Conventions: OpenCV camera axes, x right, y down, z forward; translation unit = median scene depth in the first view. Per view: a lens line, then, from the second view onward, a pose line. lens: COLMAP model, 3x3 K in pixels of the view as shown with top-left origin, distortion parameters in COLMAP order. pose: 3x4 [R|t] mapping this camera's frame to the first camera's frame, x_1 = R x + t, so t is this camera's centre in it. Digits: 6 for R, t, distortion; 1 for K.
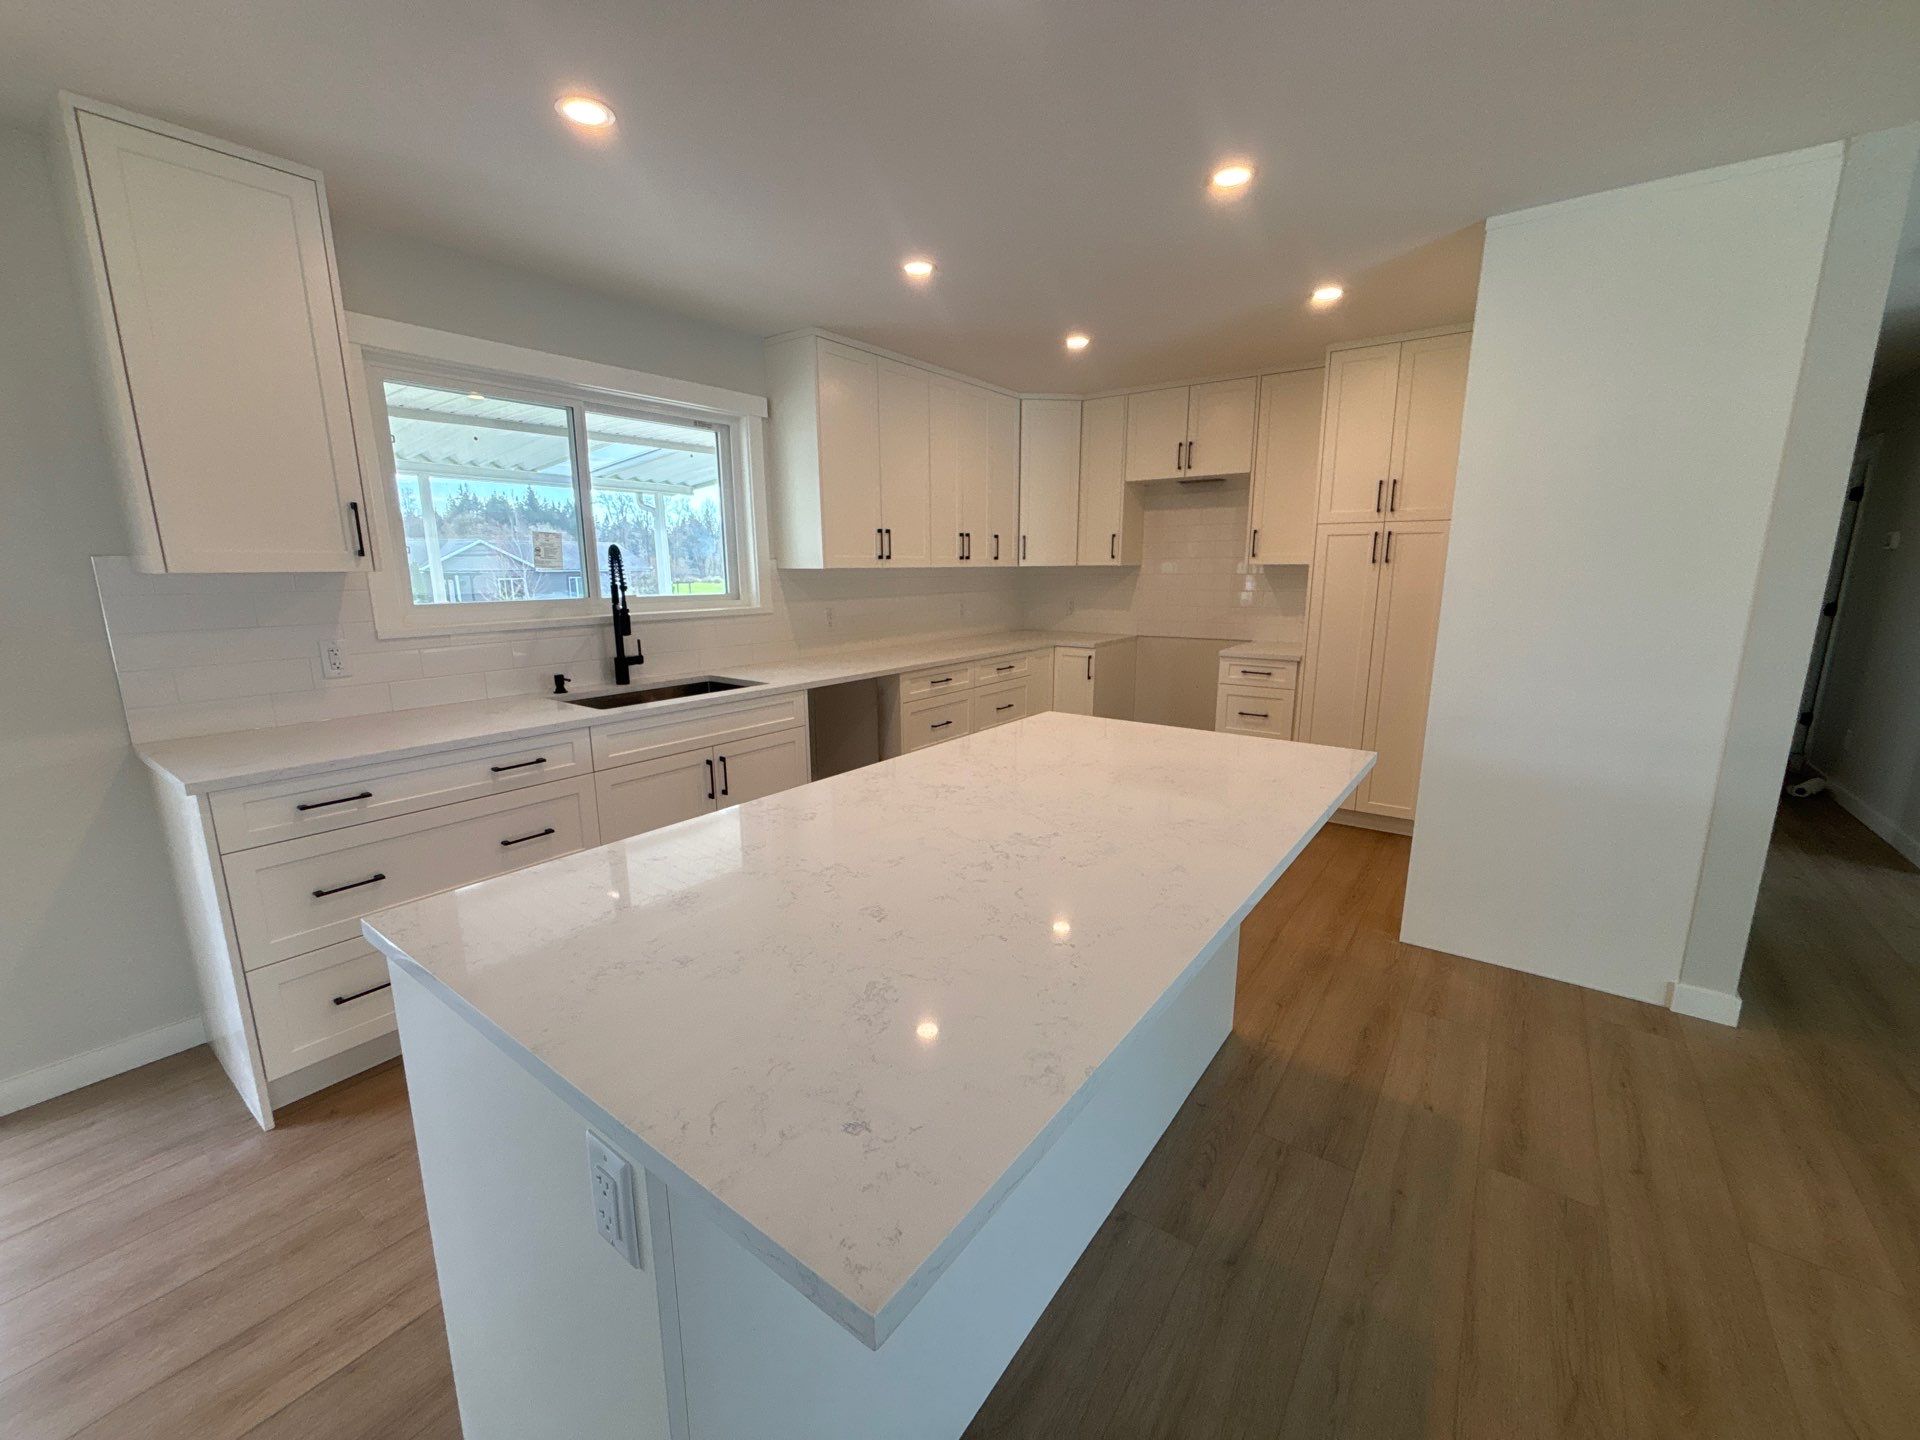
lens RADIAL K [[781.6, 0, 955.0], [0, 781.6, 724.5], [0, 0, 1]] dist [0.015410, -0.007832]
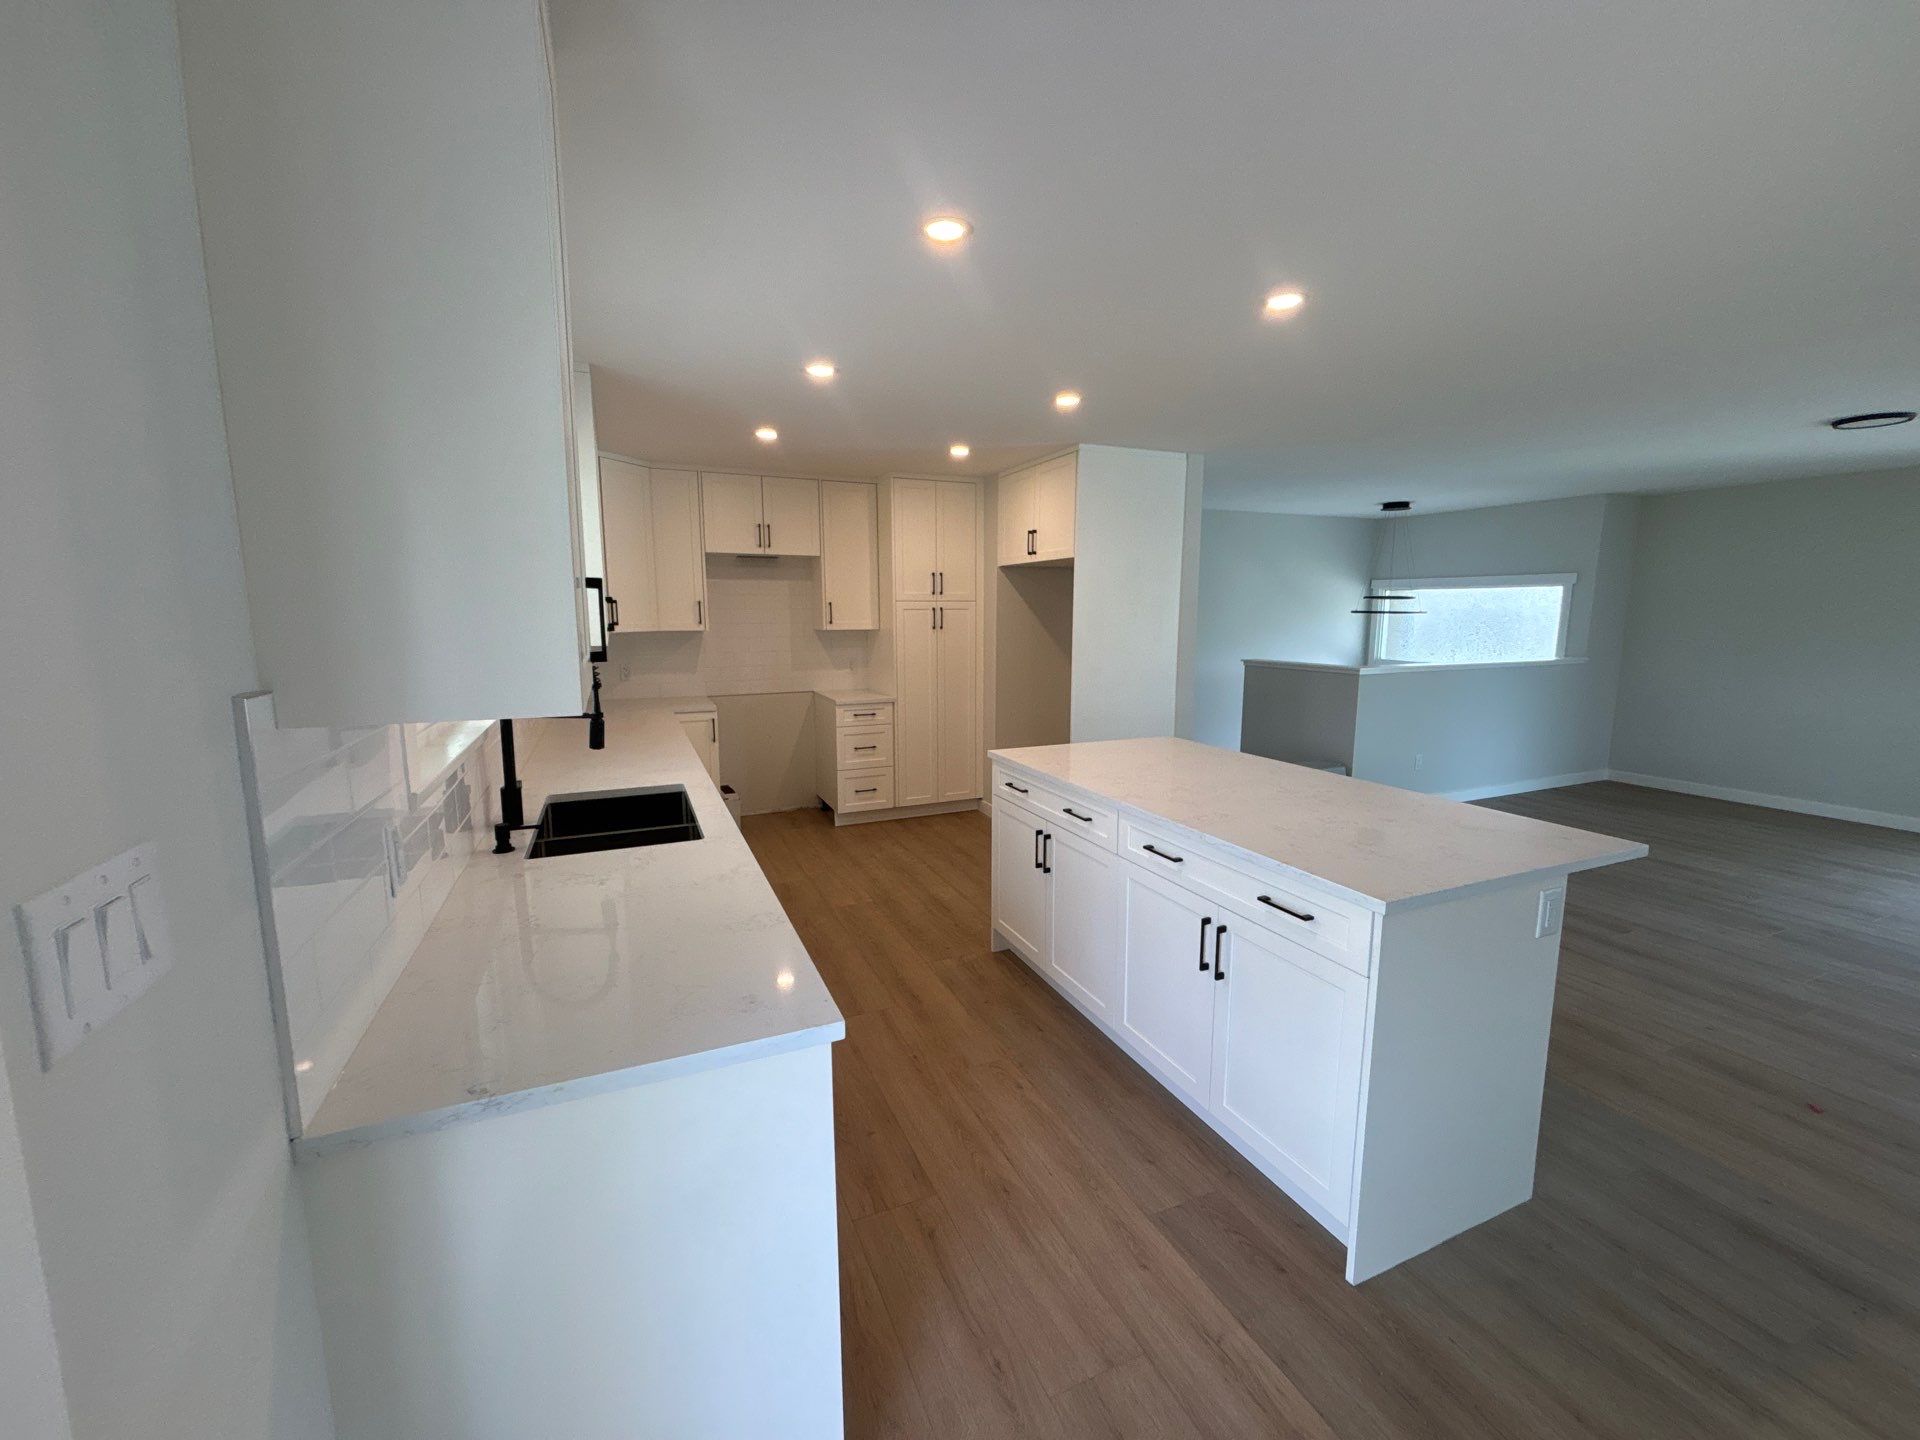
lens RADIAL K [[781.6, 0, 955.0], [0, 781.6, 724.5], [0, 0, 1]] dist [0.015410, -0.007832]
pose [[0.496614, -0.121866, 0.859373, -0.689035], [0.170236, 0.984540, 0.041239, -0.084811], [-0.851113, 0.125816, 0.509683, 0.257070]]
